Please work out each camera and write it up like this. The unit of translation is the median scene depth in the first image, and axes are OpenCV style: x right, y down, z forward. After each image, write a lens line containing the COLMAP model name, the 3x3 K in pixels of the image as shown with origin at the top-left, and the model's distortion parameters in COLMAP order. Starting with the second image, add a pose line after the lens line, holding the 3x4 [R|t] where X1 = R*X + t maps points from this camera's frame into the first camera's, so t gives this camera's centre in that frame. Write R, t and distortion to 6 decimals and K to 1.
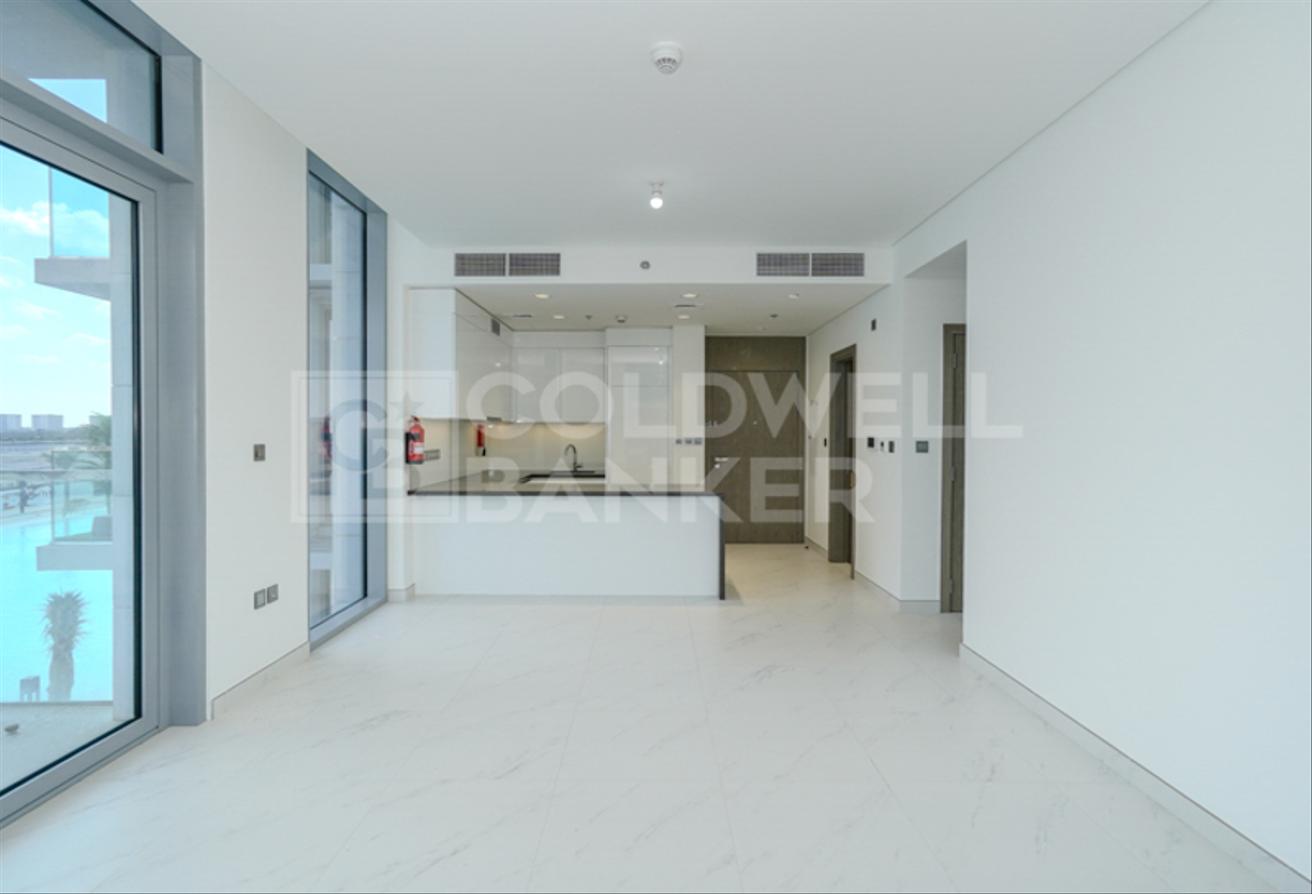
lens RADIAL K [[679.6, 0, 648.1], [0, 679.6, 432.4], [0, 0, 1]] dist [0.003588, 0.000737]
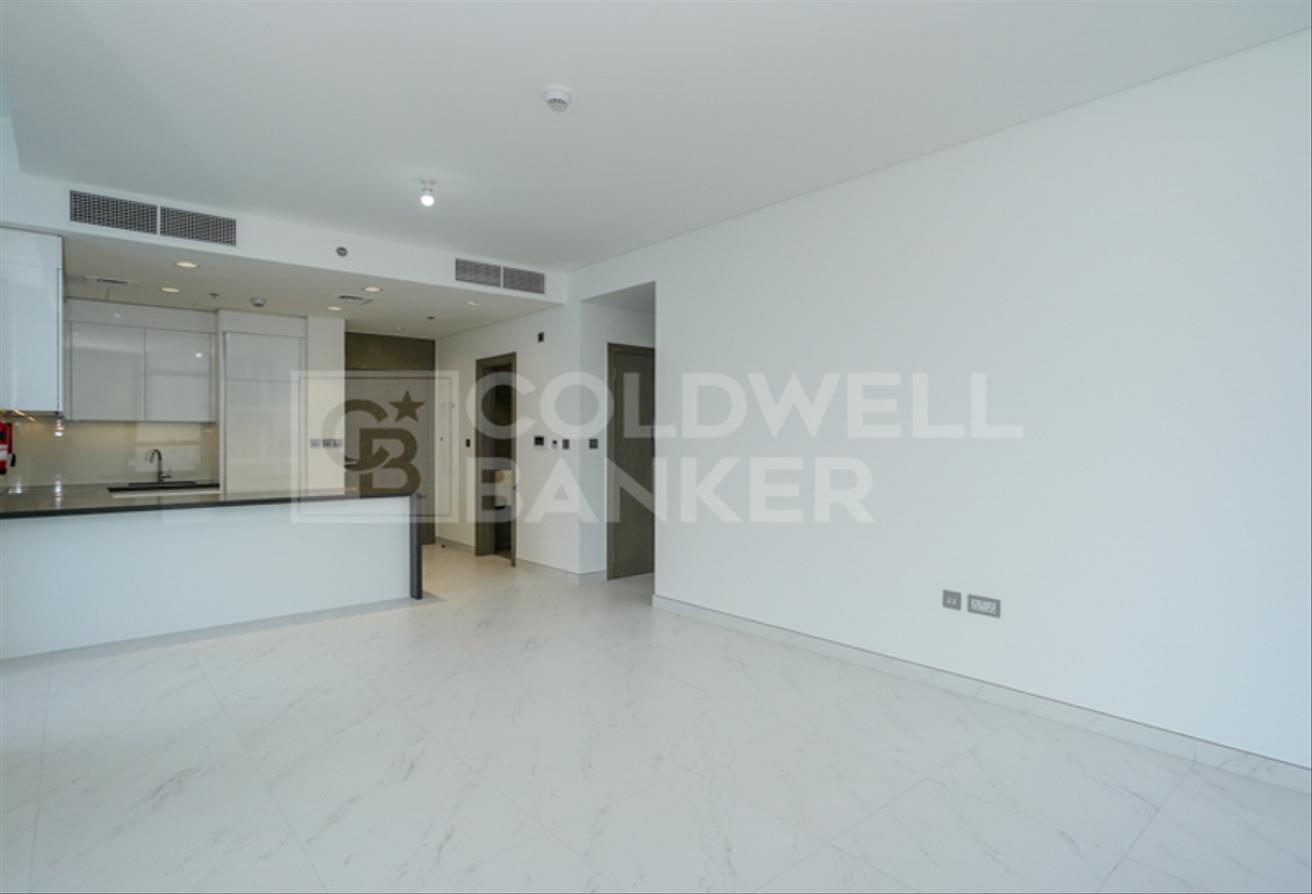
lens RADIAL K [[697.2, 0, 645.9], [0, 697.2, 435.9], [0, 0, 1]] dist [0.001549, 0.000744]
pose [[0.768149, 0.000492, 0.640270, -0.282657], [0.004520, 0.999971, -0.006190, 0.014092], [-0.640255, 0.007649, 0.768125, -0.000812]]
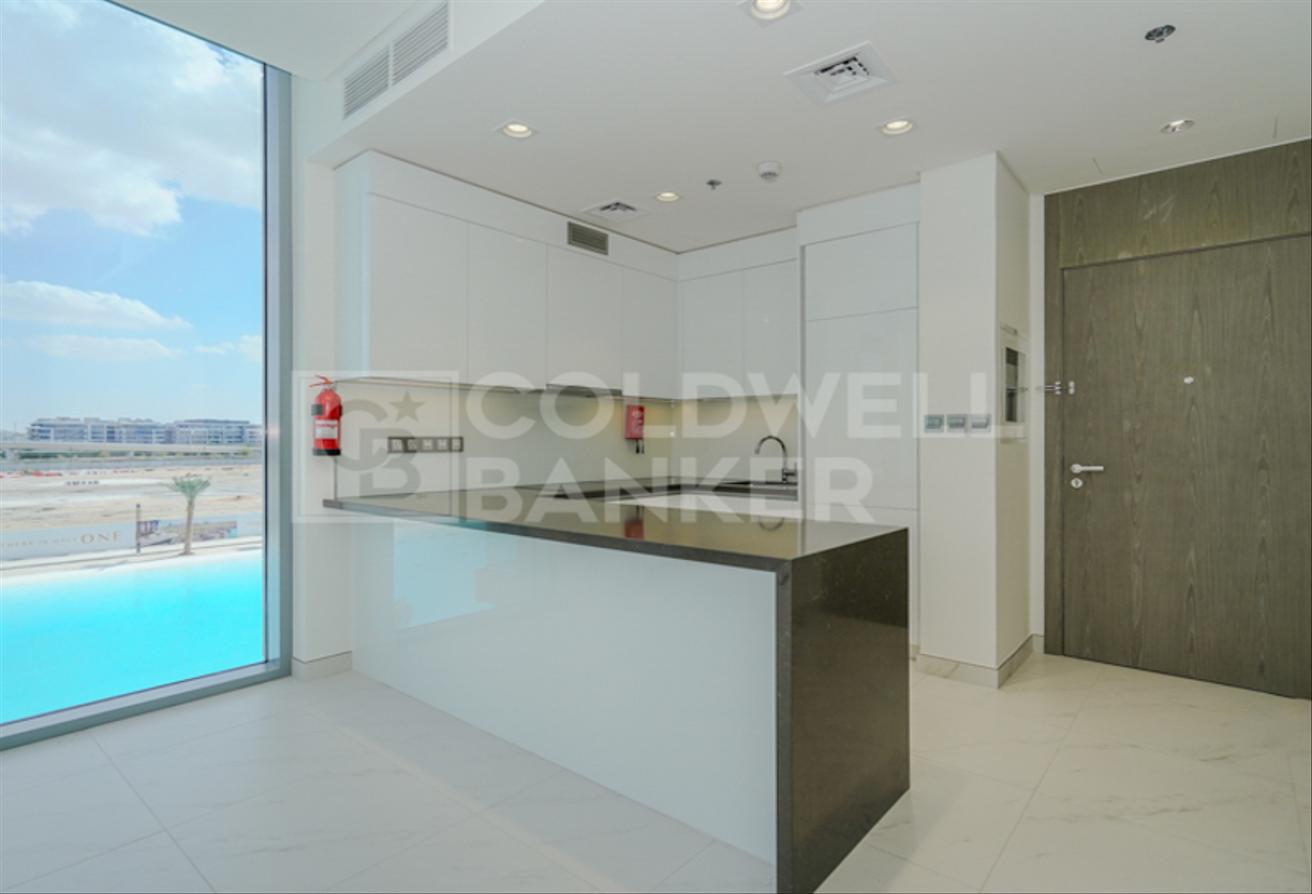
lens RADIAL K [[652.4, 0, 656.0], [0, 652.4, 447.0], [0, 0, 1]] dist [-0.000280, -0.000329]
pose [[0.764083, 0.004532, -0.645102, 0.246794], [0.001160, 0.999964, 0.008399, 0.033009], [0.645116, -0.007166, 0.764051, 0.725136]]
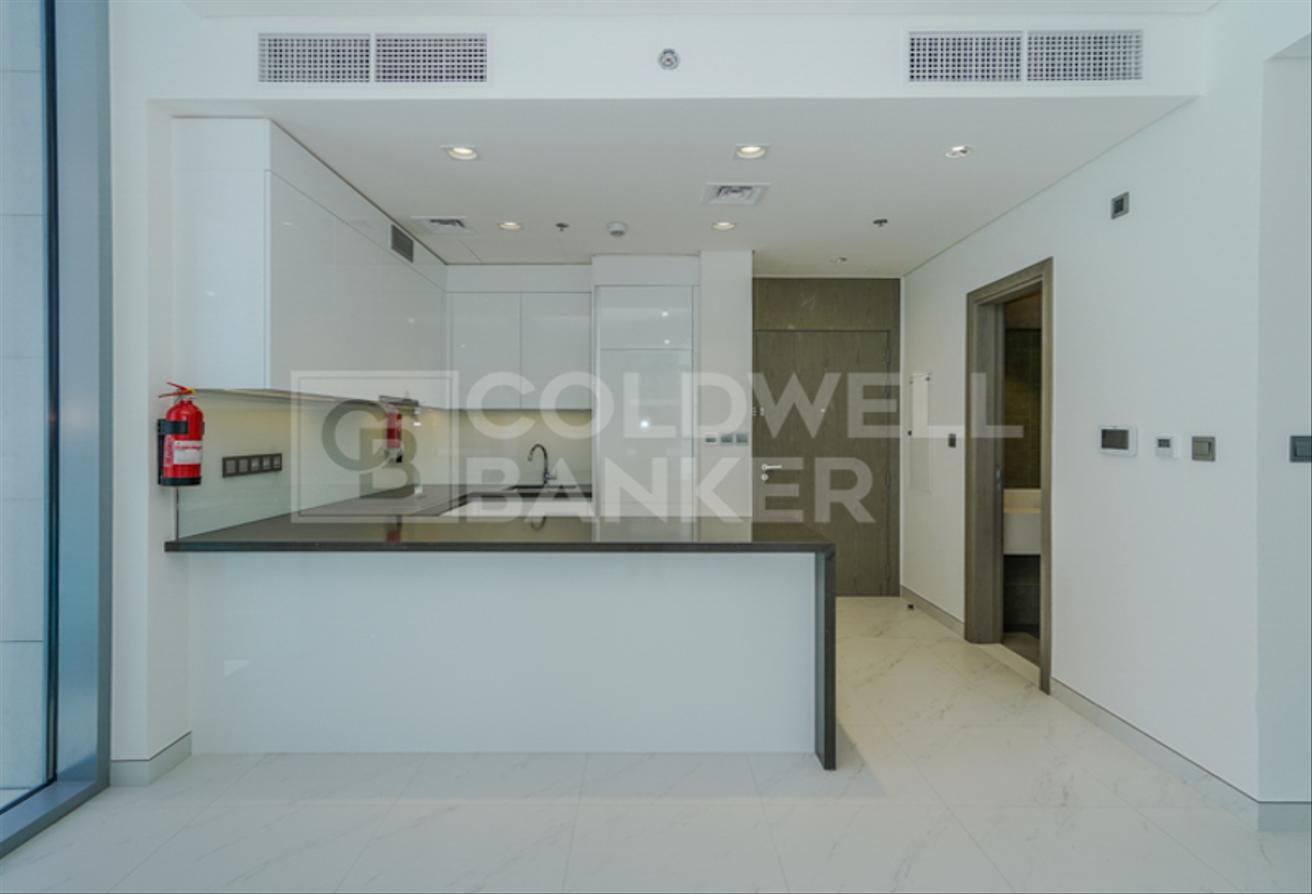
lens RADIAL K [[679.6, 0, 648.1], [0, 679.6, 432.4], [0, 0, 1]] dist [0.003588, 0.000737]
pose [[0.999980, -0.000927, 0.006292, -0.020645], [0.000927, 1.000000, 0.000048, 0.009338], [-0.006292, -0.000042, 0.999980, 0.510285]]
